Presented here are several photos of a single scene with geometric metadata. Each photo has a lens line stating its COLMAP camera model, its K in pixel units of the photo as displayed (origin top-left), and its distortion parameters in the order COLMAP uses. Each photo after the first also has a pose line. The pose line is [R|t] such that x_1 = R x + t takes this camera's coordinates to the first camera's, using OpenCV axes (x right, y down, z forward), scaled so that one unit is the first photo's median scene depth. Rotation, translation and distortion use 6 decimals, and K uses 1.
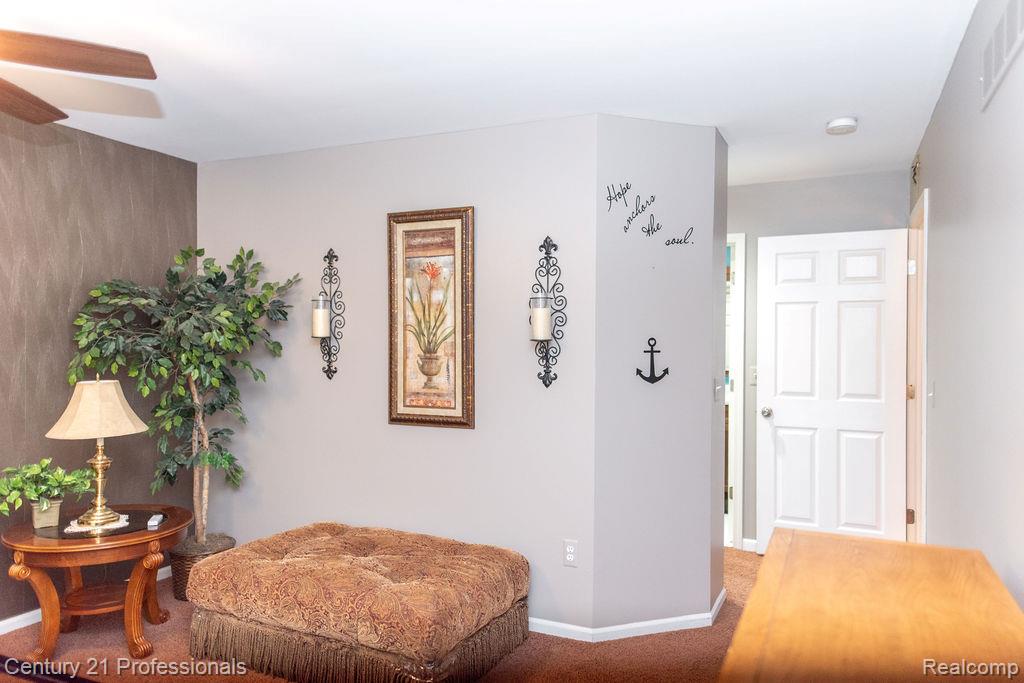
lens RADIAL K [[722.2, 0, 513.3], [0, 722.2, 342.0], [0, 0, 1]] dist [0.008838, -0.000864]
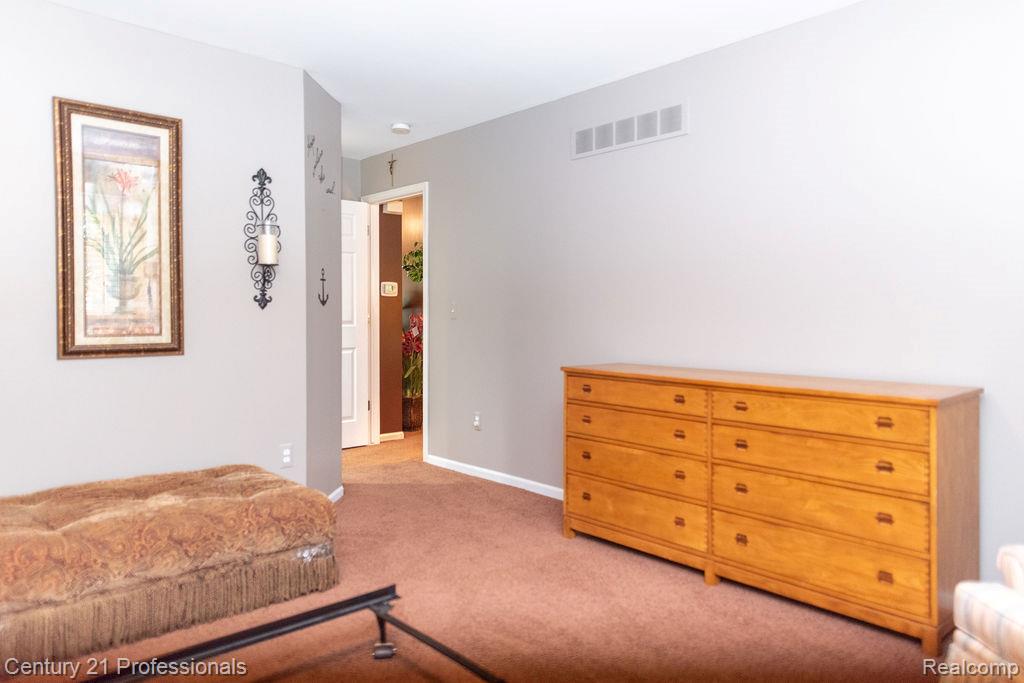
lens RADIAL K [[722.2, 0, 515.6], [0, 722.2, 341.7], [0, 0, 1]] dist [0.008838, -0.000864]
pose [[0.375988, -0.038981, 0.925804, -0.764555], [0.000571, 0.999124, 0.041836, 0.062456], [-0.926624, -0.015201, 0.375682, 0.228157]]
